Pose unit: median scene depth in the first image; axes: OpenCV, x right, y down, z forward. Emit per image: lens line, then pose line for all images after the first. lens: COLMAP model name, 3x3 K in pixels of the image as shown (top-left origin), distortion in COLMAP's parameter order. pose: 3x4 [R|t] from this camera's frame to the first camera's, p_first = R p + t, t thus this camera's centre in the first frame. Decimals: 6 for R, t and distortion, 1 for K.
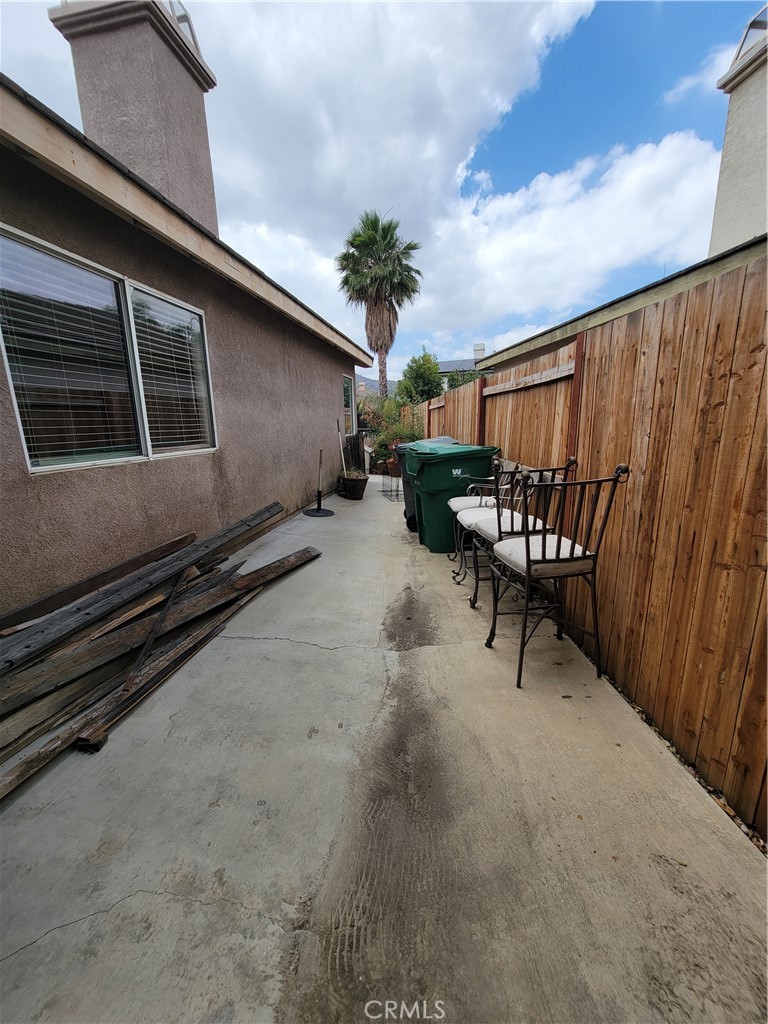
lens RADIAL K [[419.1, 0, 381.1], [0, 419.1, 515.5], [0, 0, 1]] dist [0.000621, -0.000937]
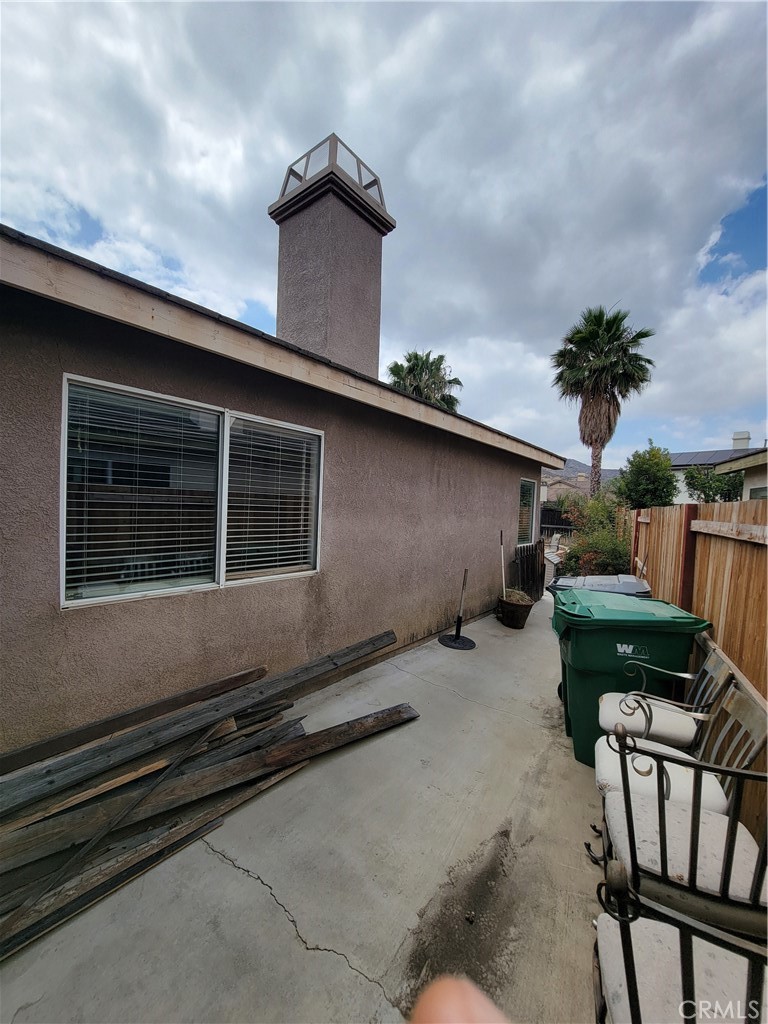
lens RADIAL K [[419.1, 0, 378.4], [0, 419.1, 518.3], [0, 0, 1]] dist [0.000621, -0.000937]
pose [[0.879165, 0.072775, -0.470927, 0.142389], [-0.162022, 0.975041, -0.151799, -0.147776], [0.448126, 0.209757, 0.869014, 0.228894]]
